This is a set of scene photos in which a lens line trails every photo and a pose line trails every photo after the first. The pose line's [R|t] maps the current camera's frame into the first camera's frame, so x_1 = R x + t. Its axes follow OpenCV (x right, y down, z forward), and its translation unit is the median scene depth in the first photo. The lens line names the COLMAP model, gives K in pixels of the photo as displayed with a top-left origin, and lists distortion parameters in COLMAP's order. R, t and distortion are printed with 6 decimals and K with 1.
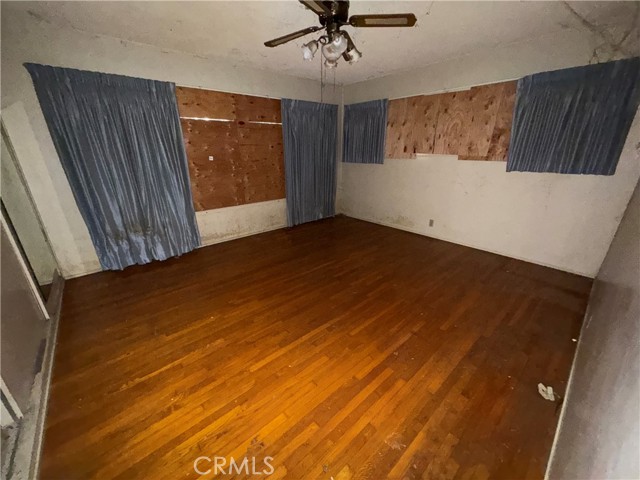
lens RADIAL K [[254.5, 0, 318.7], [0, 254.5, 240.0], [0, 0, 1]] dist [0.001285, 0.000062]
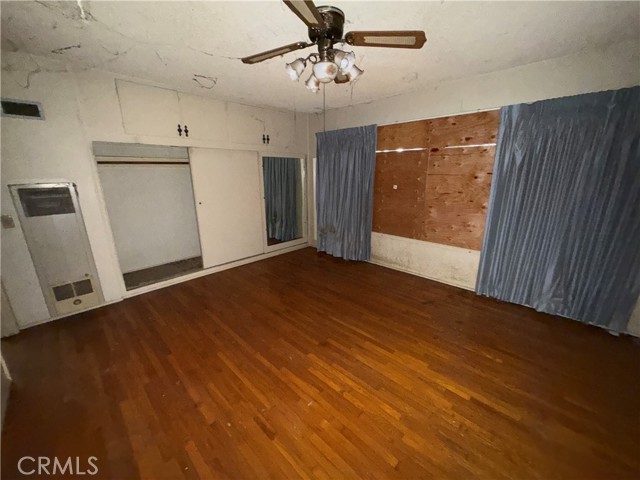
lens RADIAL K [[254.5, 0, 318.7], [0, 254.5, 240.0], [0, 0, 1]] dist [0.001285, 0.000062]
pose [[0.087337, 0.268588, -0.959288, 0.597757], [-0.335975, 0.914489, 0.225456, -0.253039], [0.937813, 0.302606, 0.170108, 0.599760]]
